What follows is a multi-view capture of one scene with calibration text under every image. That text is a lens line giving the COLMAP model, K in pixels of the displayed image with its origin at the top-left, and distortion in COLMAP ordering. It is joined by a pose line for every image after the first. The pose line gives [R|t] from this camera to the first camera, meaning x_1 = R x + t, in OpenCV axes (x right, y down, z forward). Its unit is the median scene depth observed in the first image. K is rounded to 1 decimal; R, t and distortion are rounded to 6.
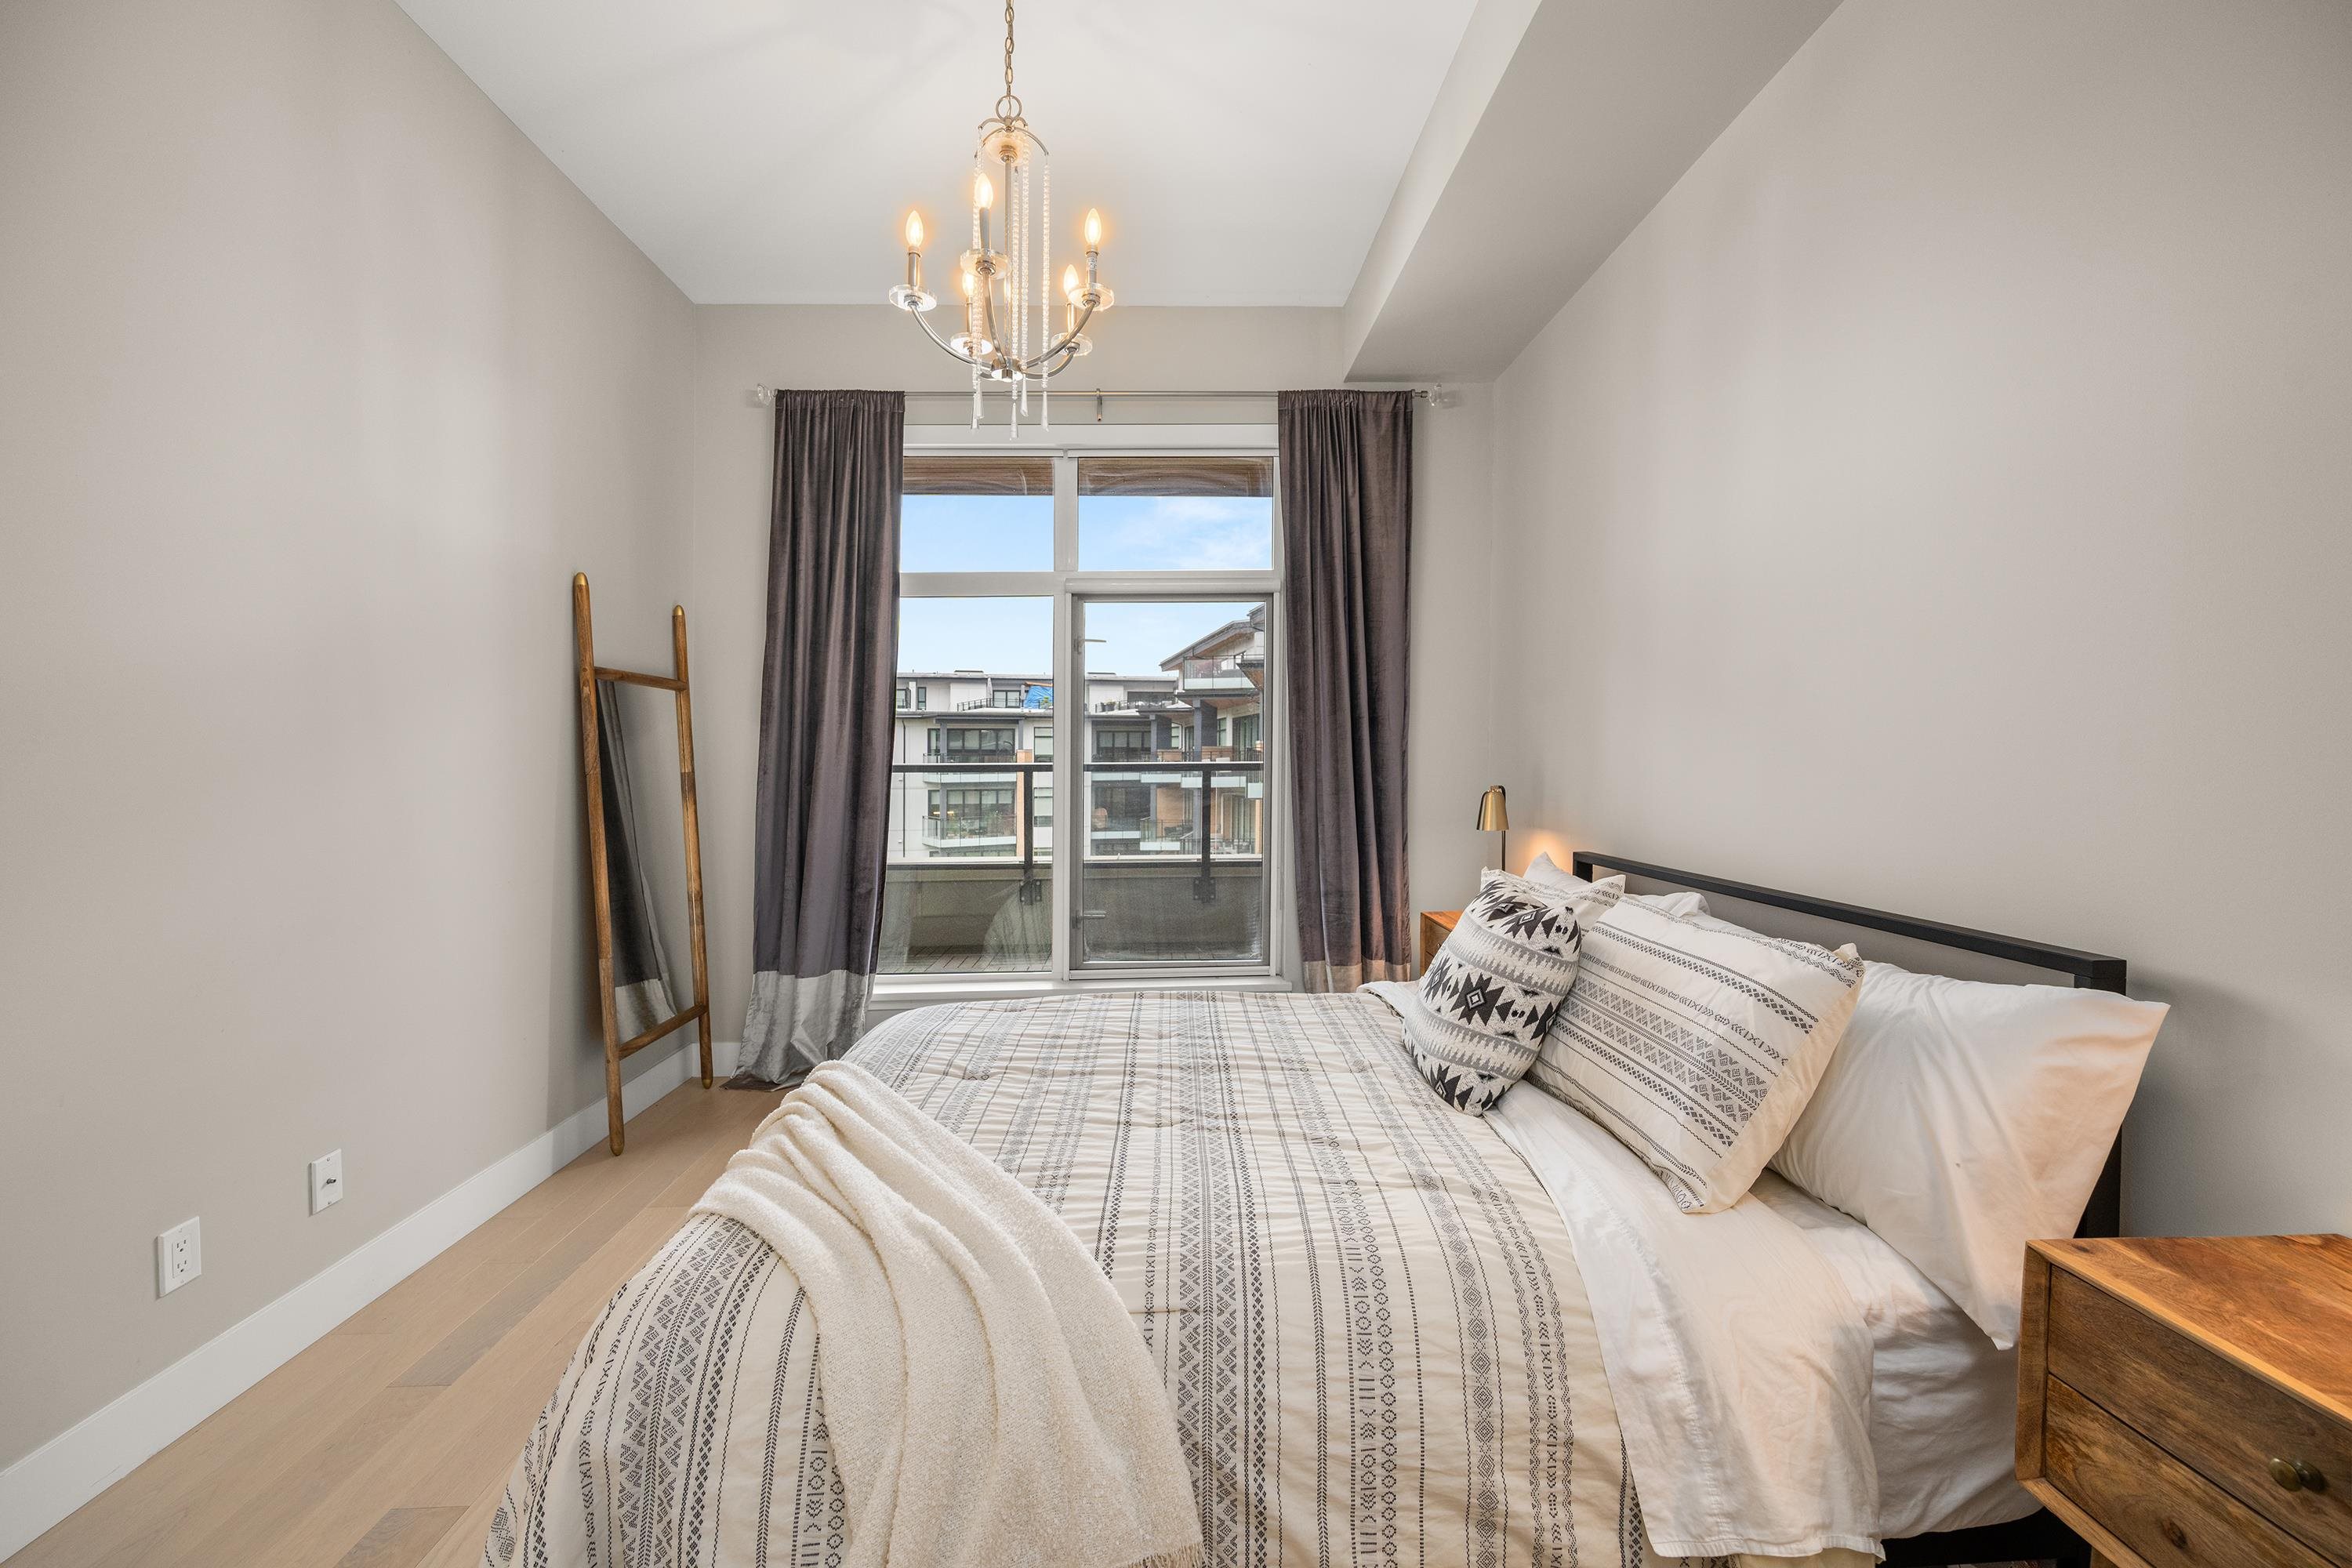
lens RADIAL K [[922.7, 0, 1181.7], [0, 922.7, 773.3], [0, 0, 1]] dist [-0.001493, 0.000046]
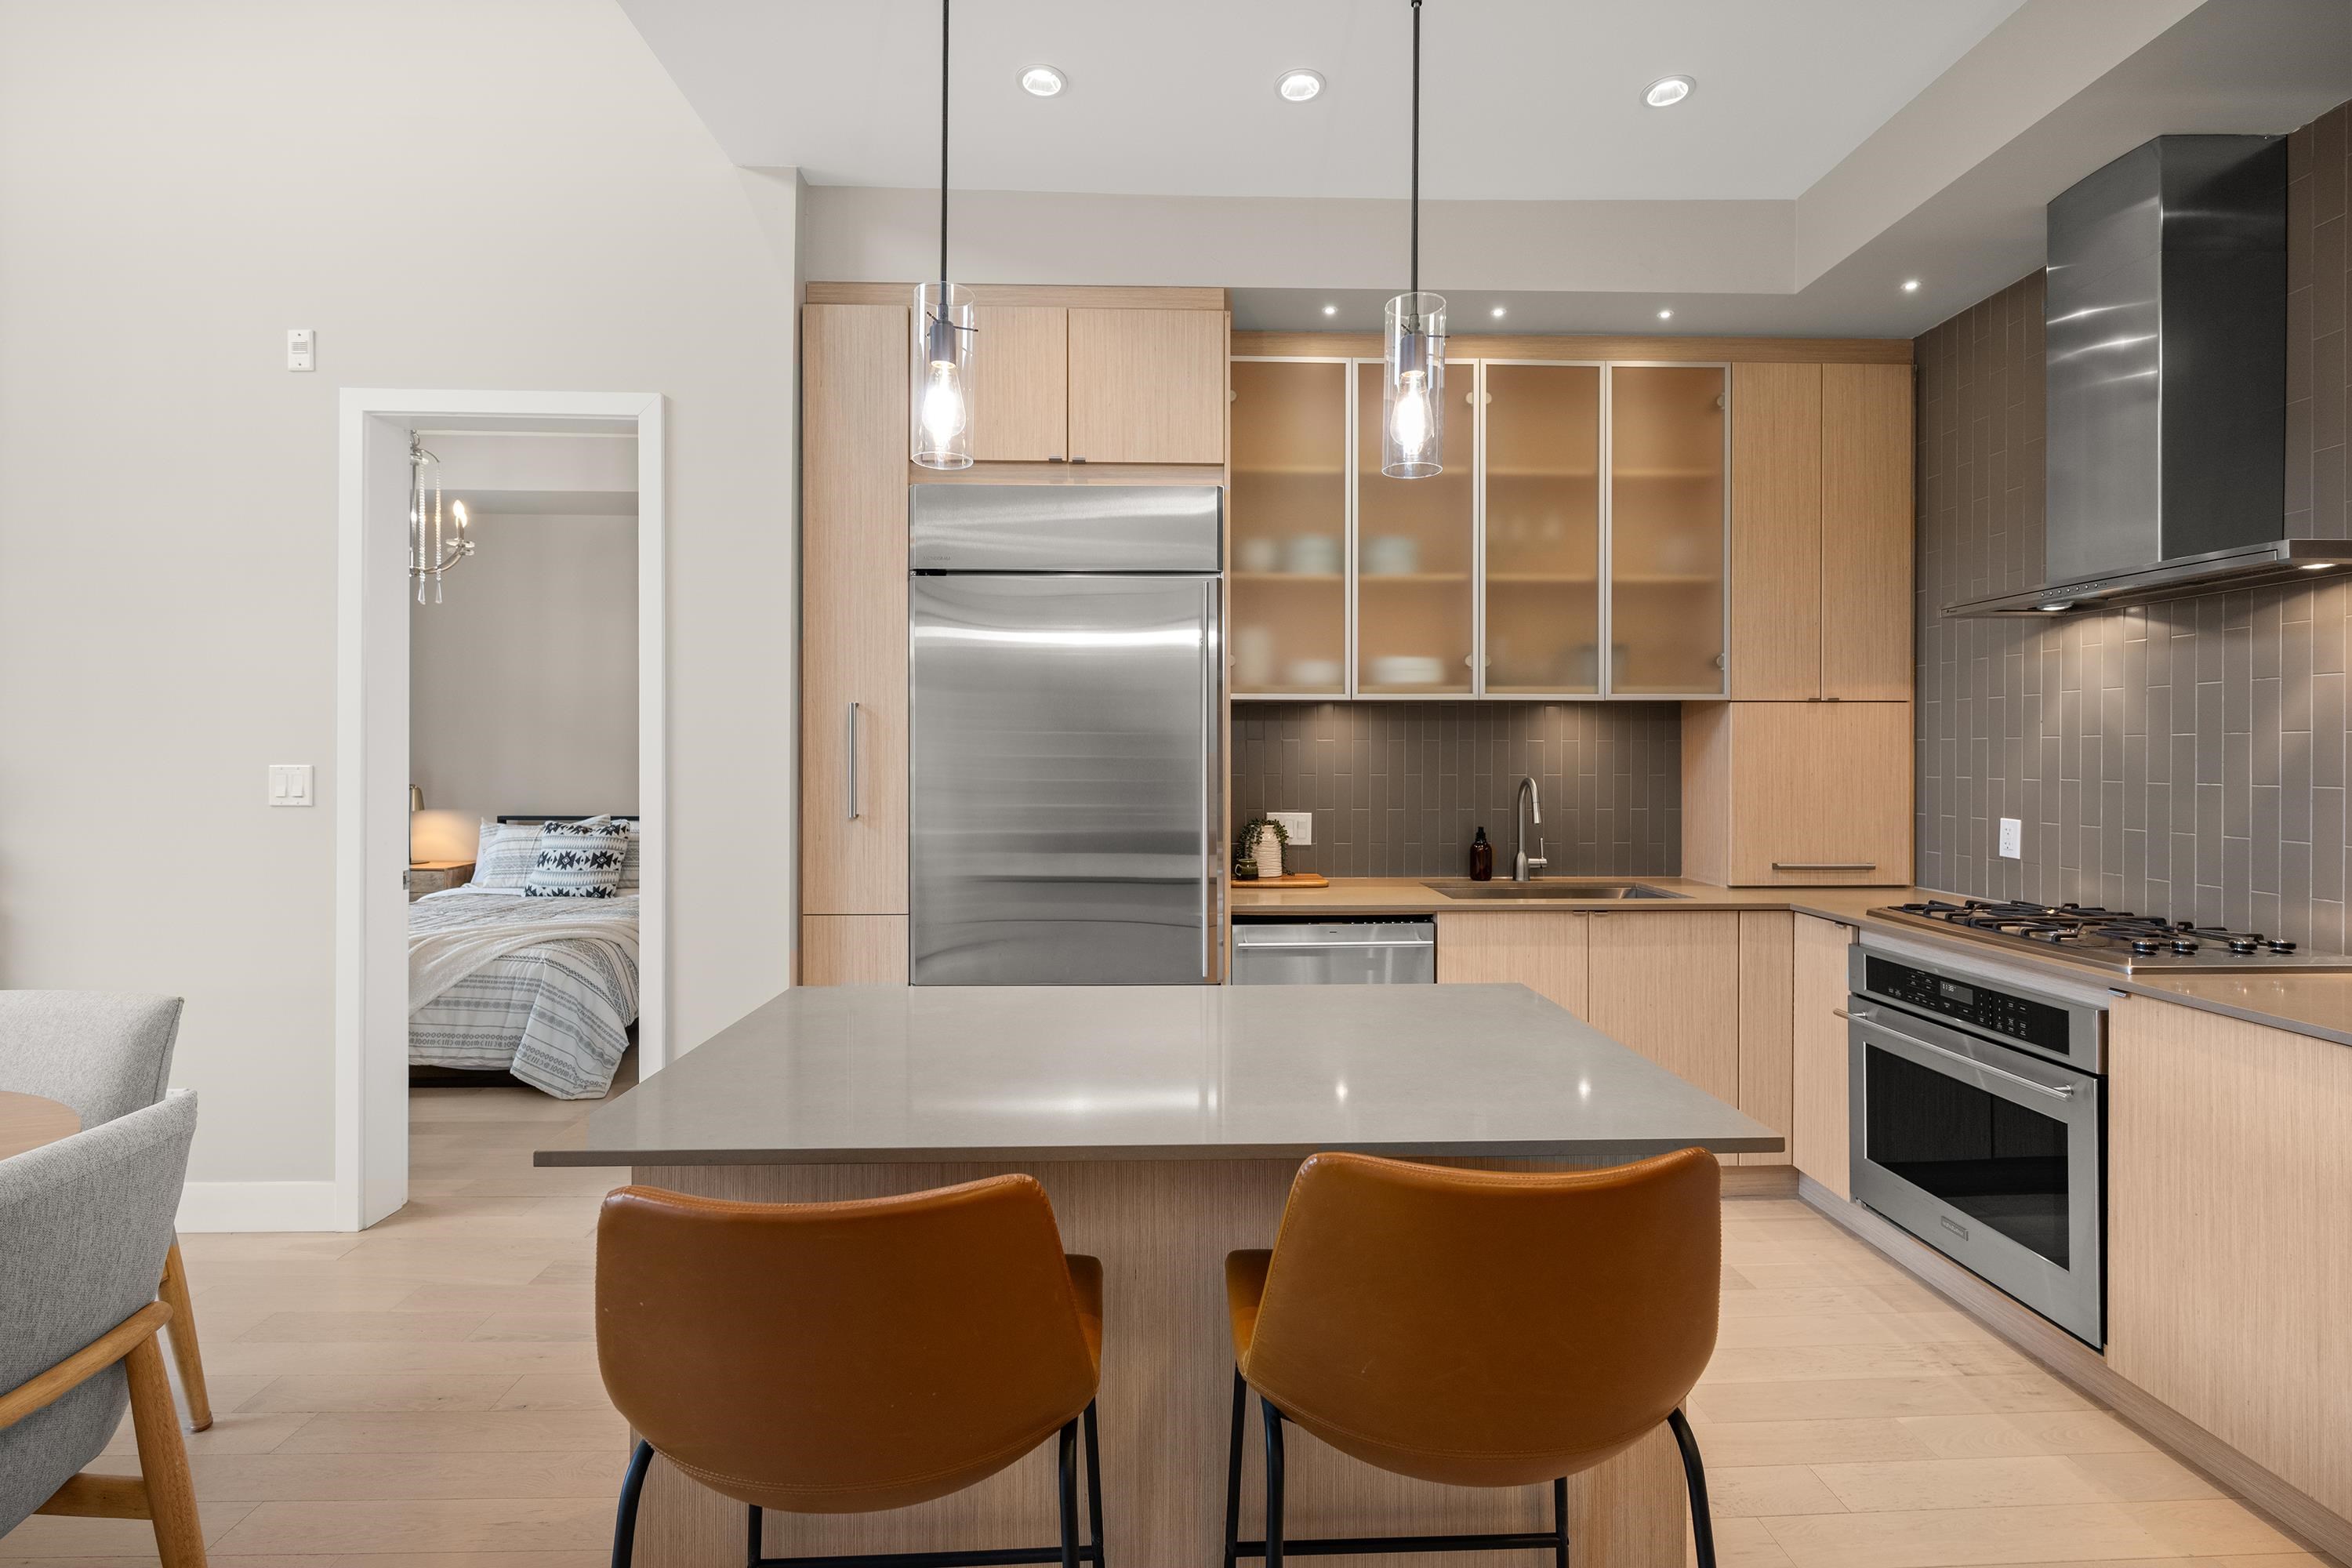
lens RADIAL K [[1040.5, 0, 1181.2], [0, 1040.5, 759.7], [0, 0, 1]] dist [-0.000867, -0.000512]
pose [[0.007209, 0.002058, 0.999972, -0.202412], [0.009883, 0.999949, -0.002130, -0.001618], [-0.999925, 0.009898, 0.007188, -0.052521]]
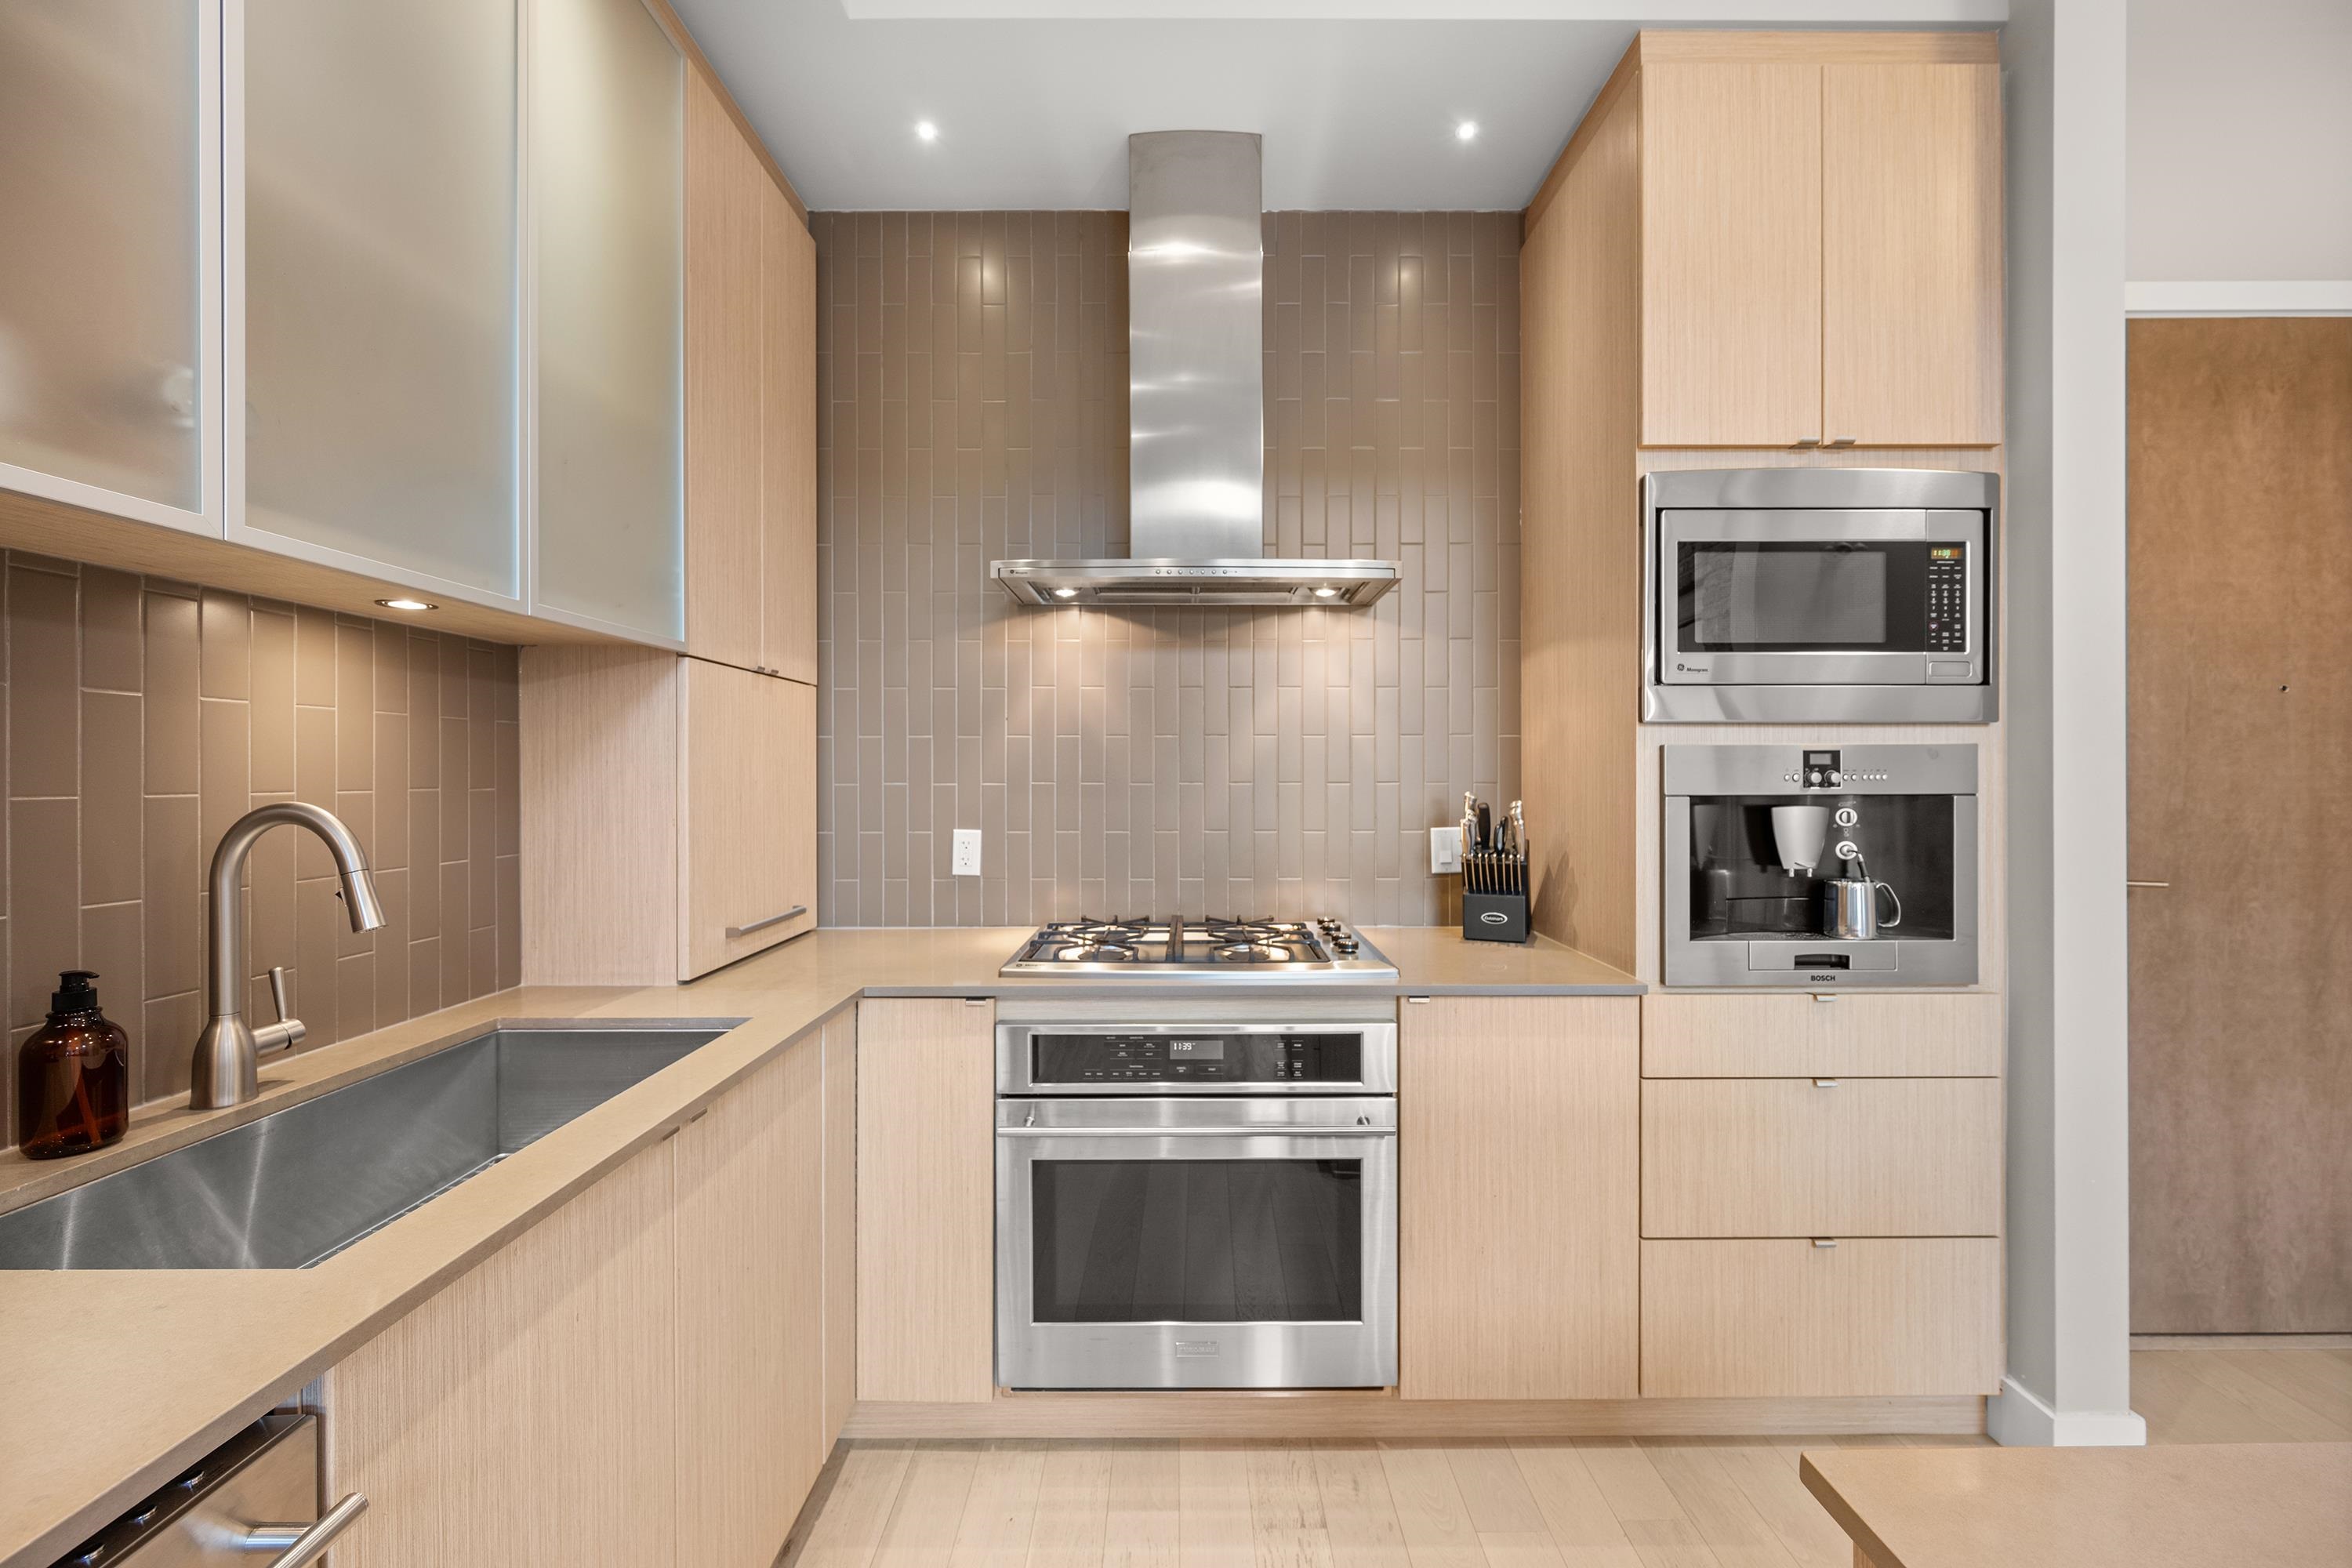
lens RADIAL K [[921.5, 0, 1185.2], [0, 921.5, 776.2], [0, 0, 1]] dist [-0.000951, -0.000126]
pose [[-0.999345, 0.008320, 0.035208, -0.101428], [0.008770, 0.999882, 0.012649, -0.000355], [-0.035099, 0.012950, -0.999300, -0.056481]]
